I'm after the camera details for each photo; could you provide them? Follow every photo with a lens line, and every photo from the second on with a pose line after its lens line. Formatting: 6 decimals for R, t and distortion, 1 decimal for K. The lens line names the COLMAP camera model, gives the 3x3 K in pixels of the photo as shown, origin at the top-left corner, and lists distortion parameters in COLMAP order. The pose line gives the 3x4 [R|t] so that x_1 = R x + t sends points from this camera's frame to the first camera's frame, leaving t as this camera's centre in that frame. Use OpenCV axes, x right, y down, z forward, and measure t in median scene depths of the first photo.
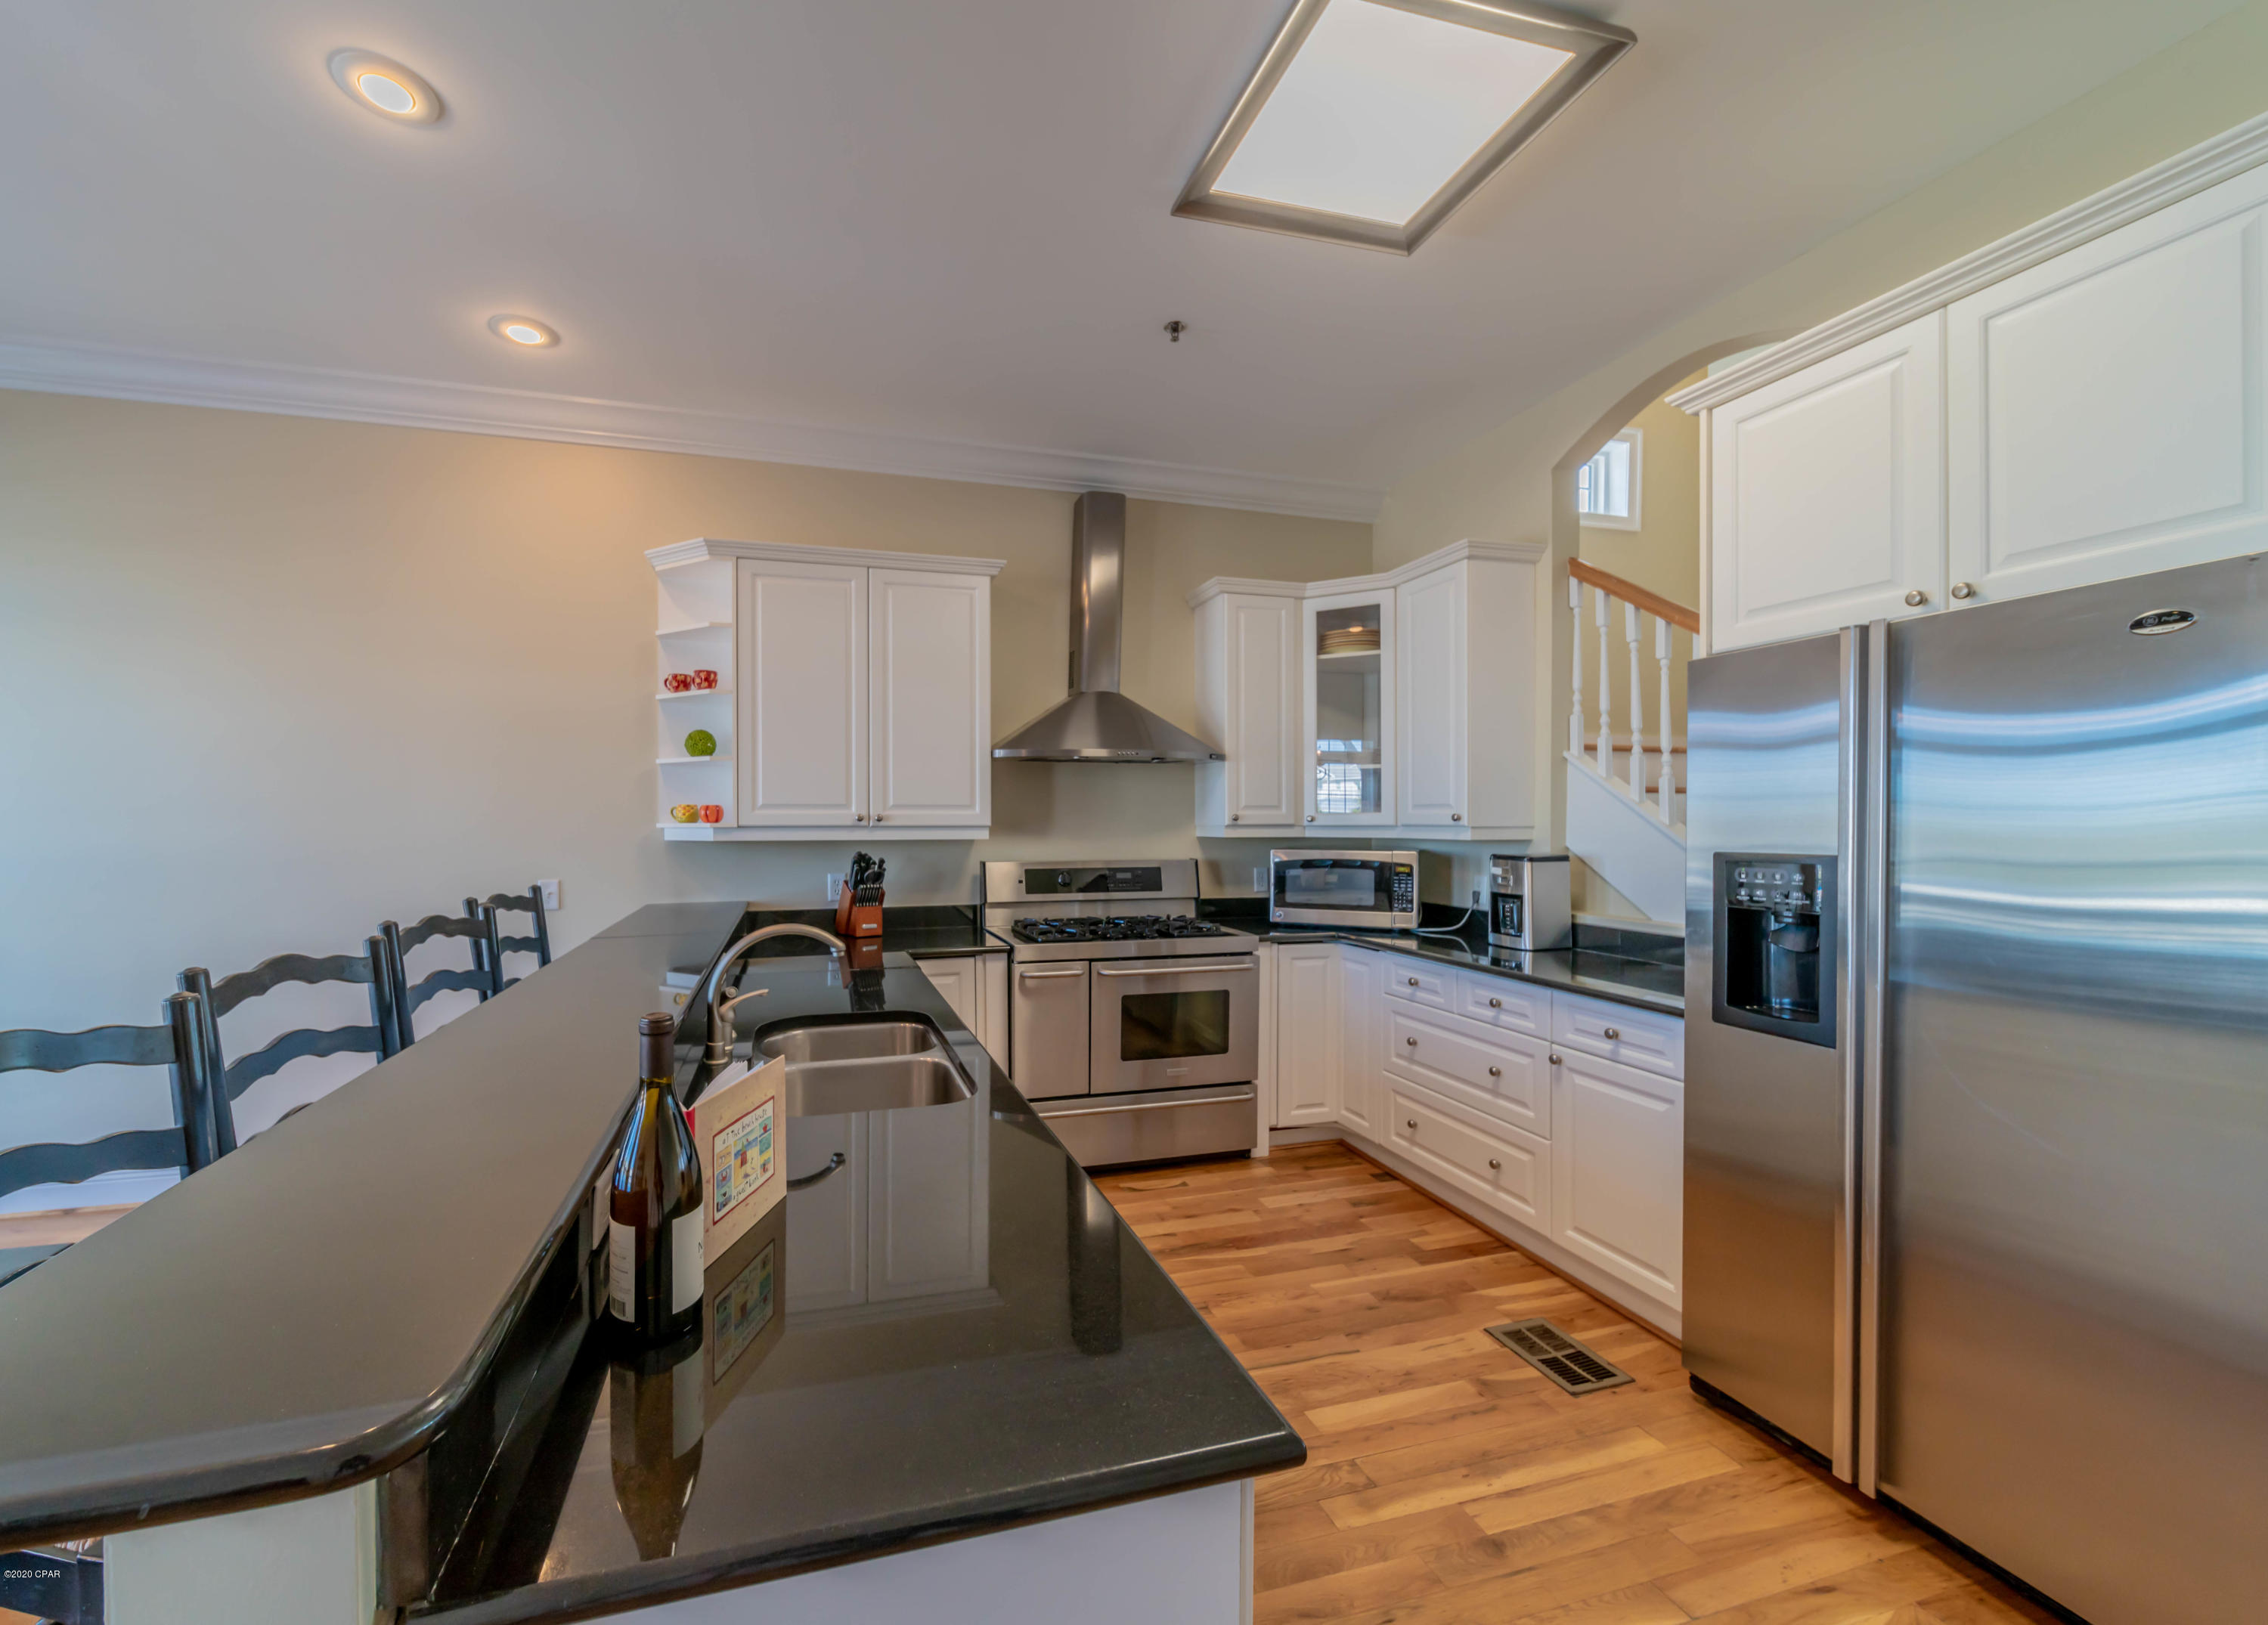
lens RADIAL K [[866.4, 0, 1044.4], [0, 866.4, 823.8], [0, 0, 1]] dist [-0.001607, 0.000356]
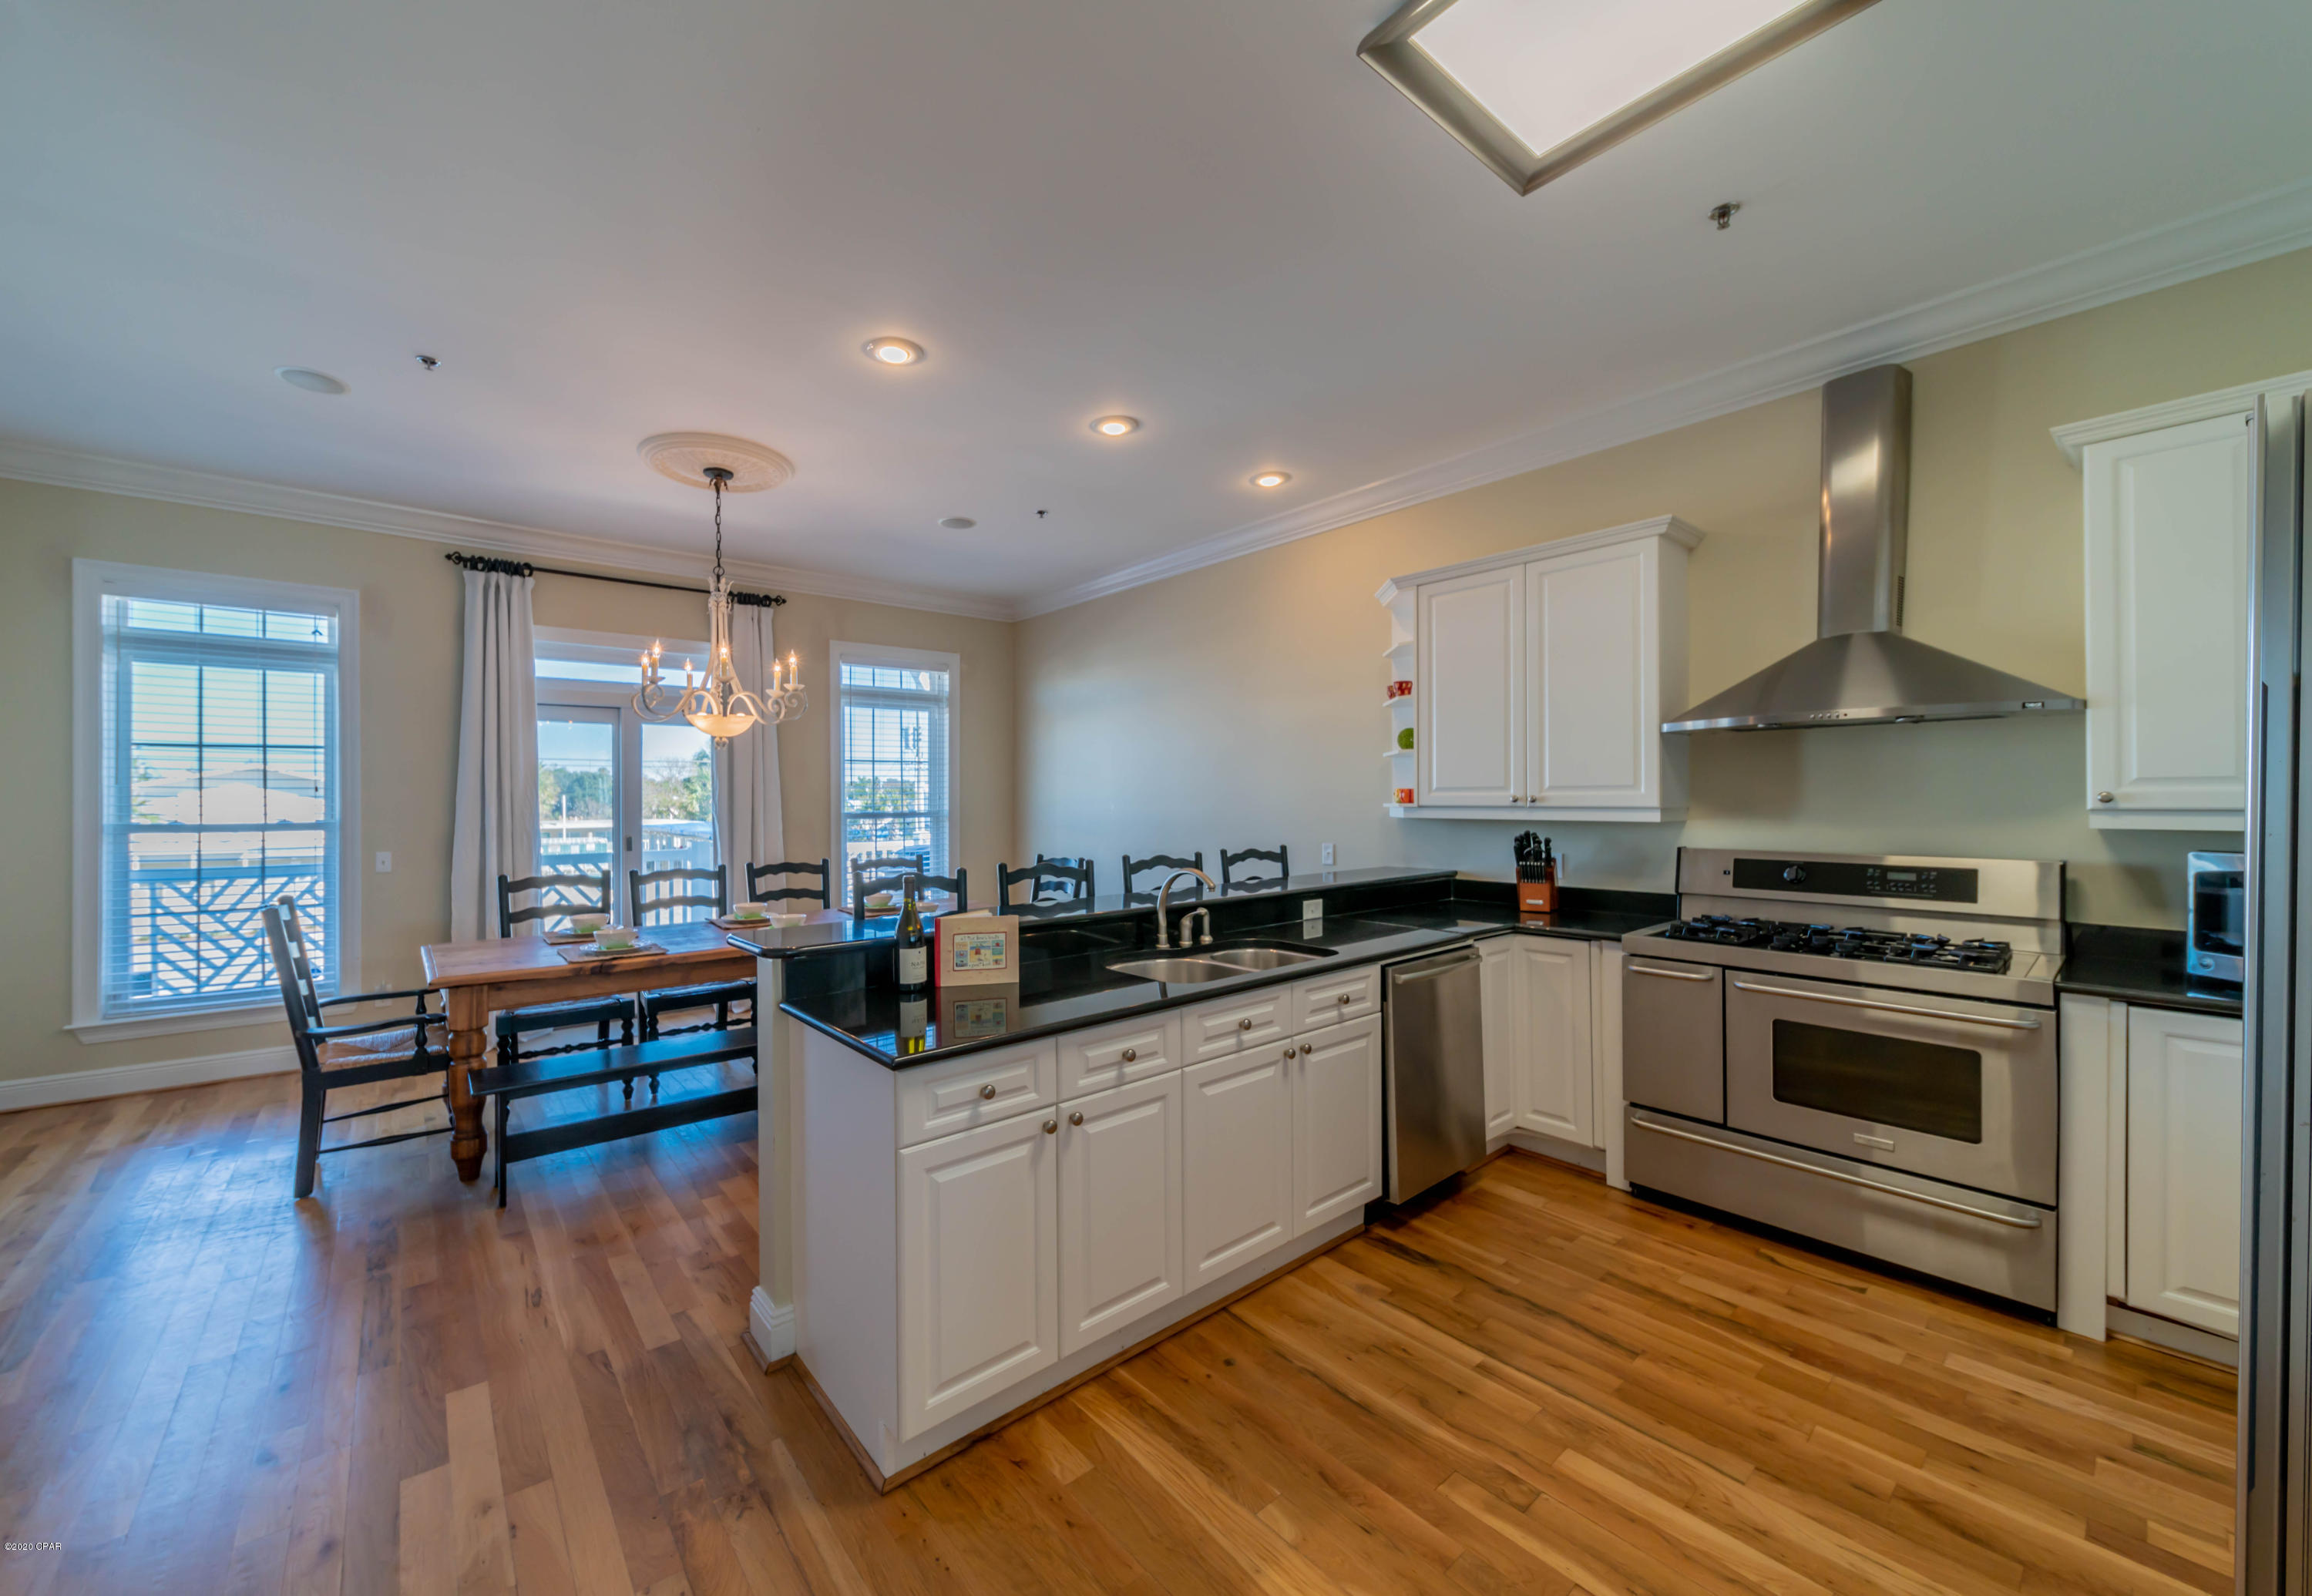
lens RADIAL K [[872.1, 0, 1139.6], [0, 872.1, 795.9], [0, 0, 1]] dist [0.000835, -0.000266]
pose [[0.435745, -0.002952, -0.900065, 0.557555], [-0.001927, 0.999989, -0.004213, -0.005132], [0.900068, 0.003571, 0.435735, 0.109070]]
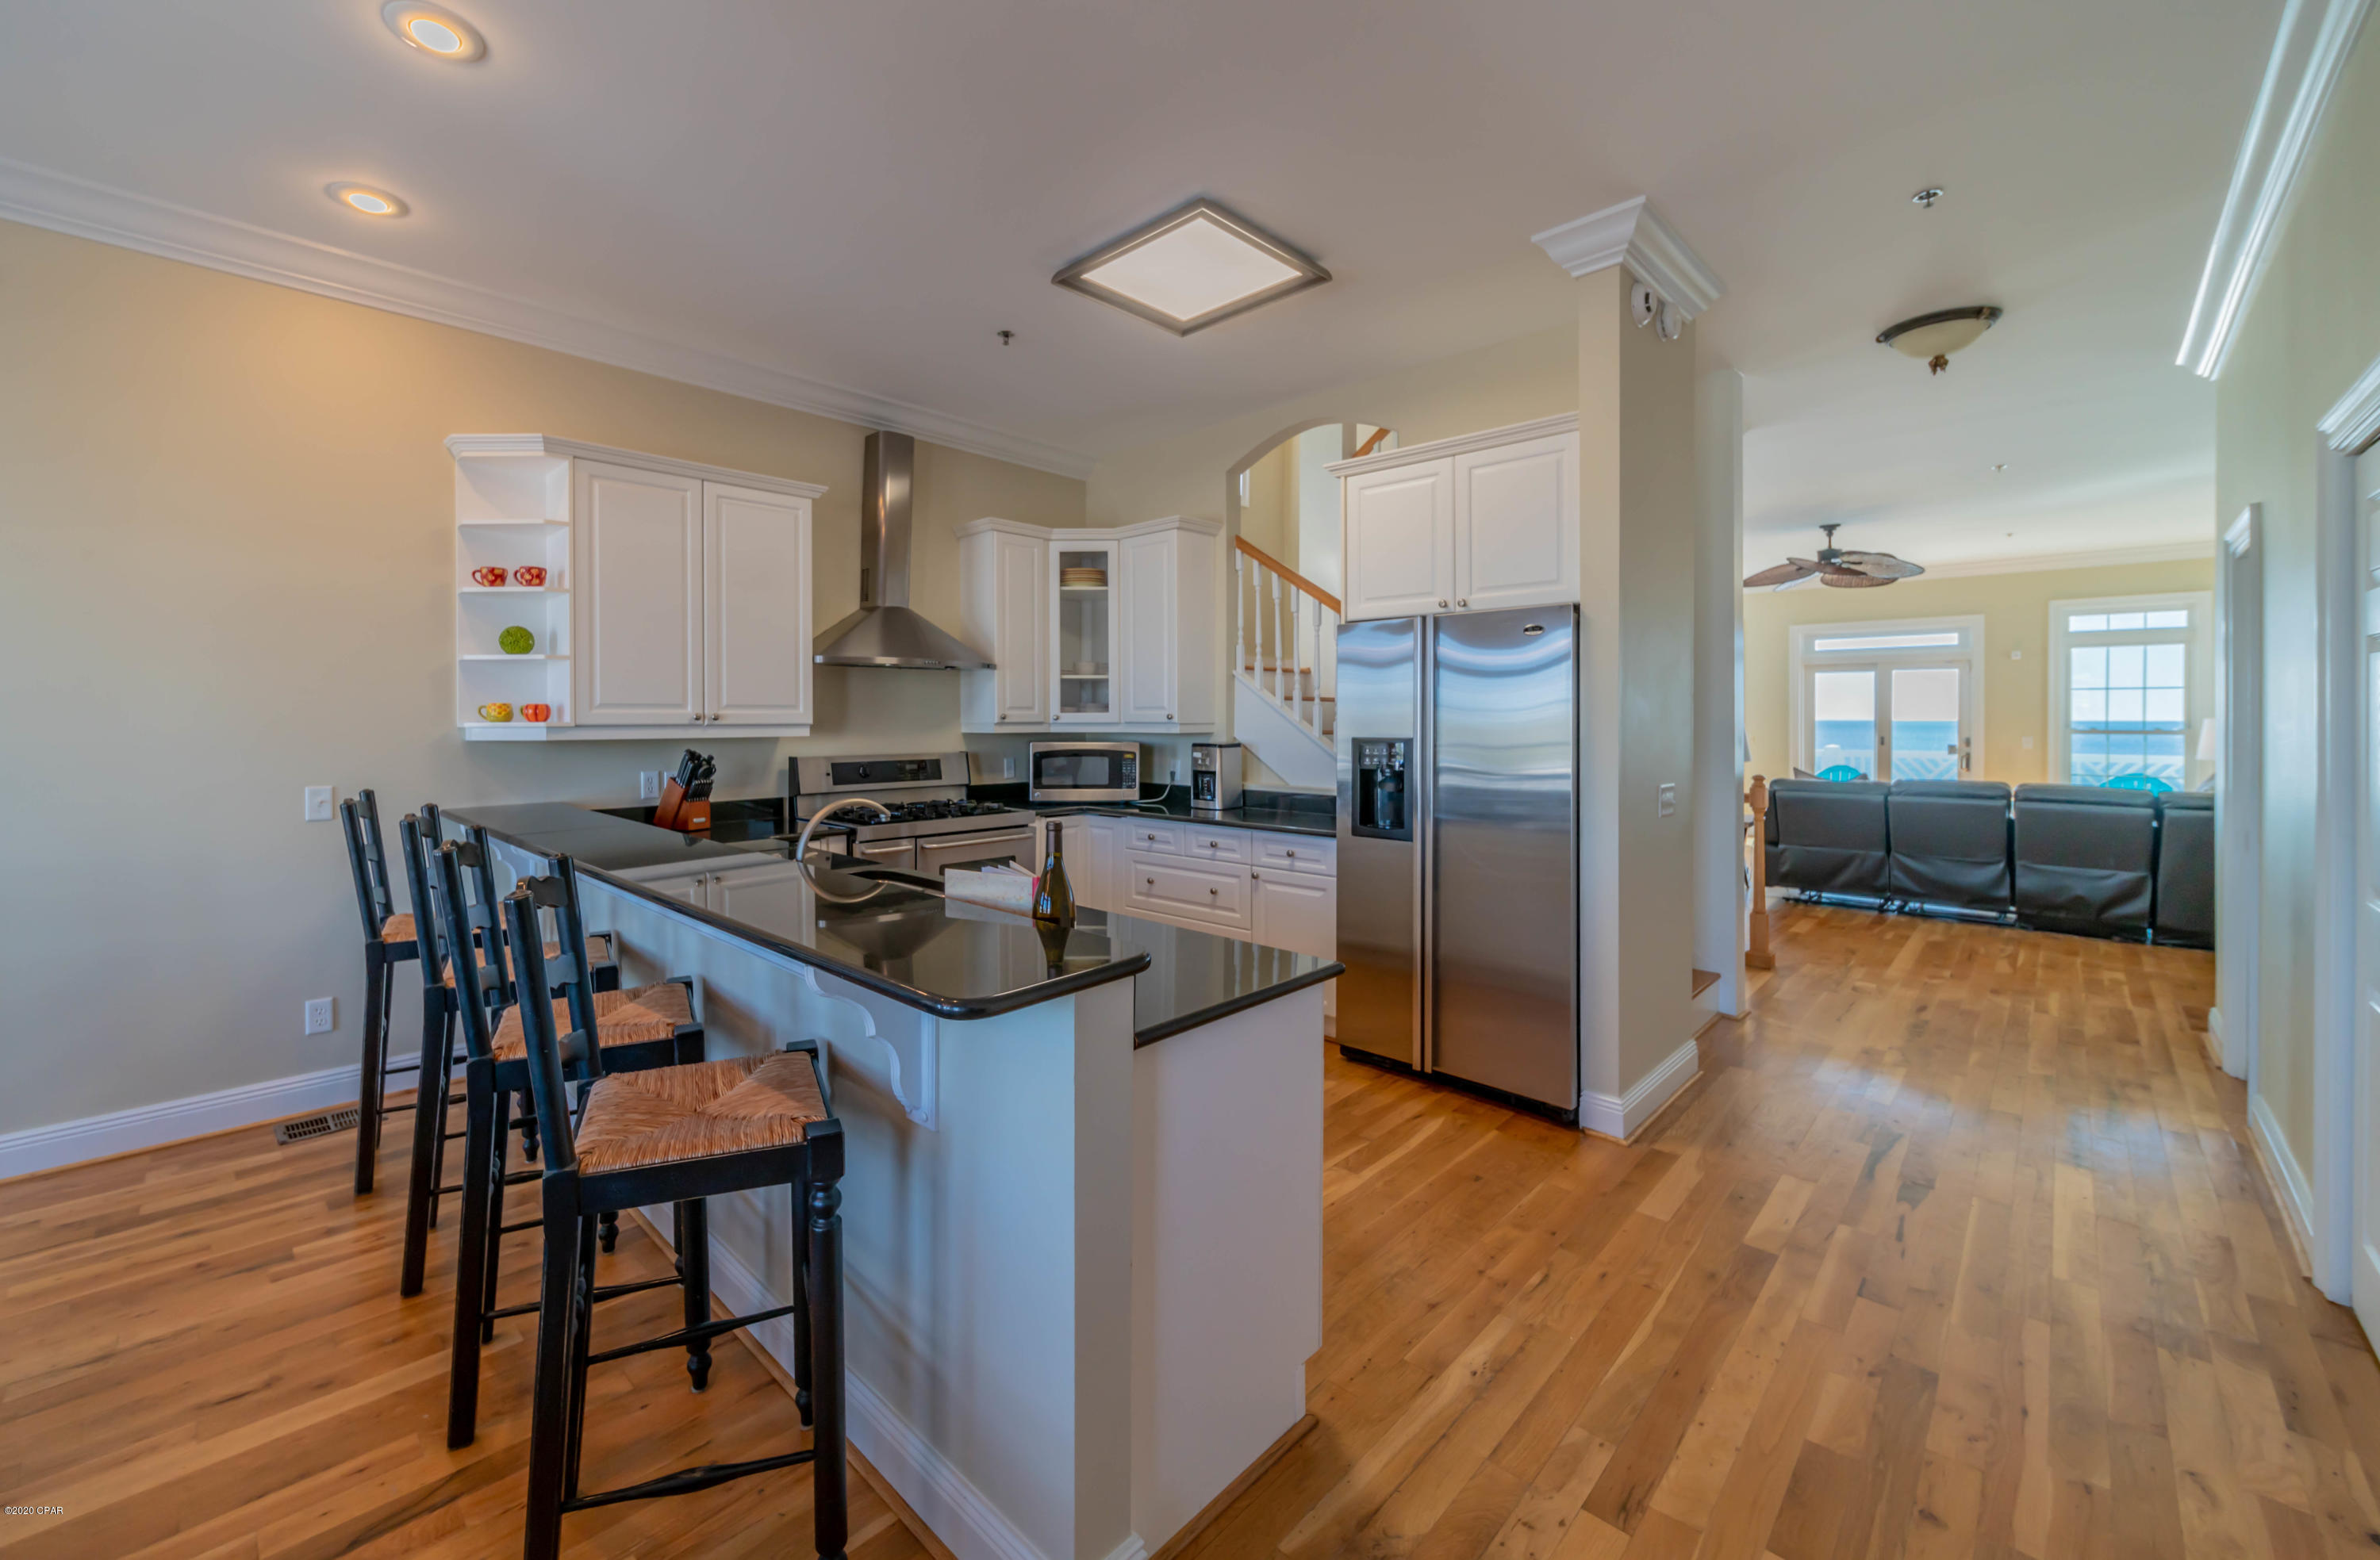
lens RADIAL K [[896.5, 0, 1088.4], [0, 896.5, 720.3], [0, 0, 1]] dist [0.002440, 0.000279]
pose [[0.880396, -0.001744, 0.474236, -0.310781], [0.002540, 0.999996, -0.001038, -0.000456], [-0.474232, 0.002118, 0.880397, -0.187149]]
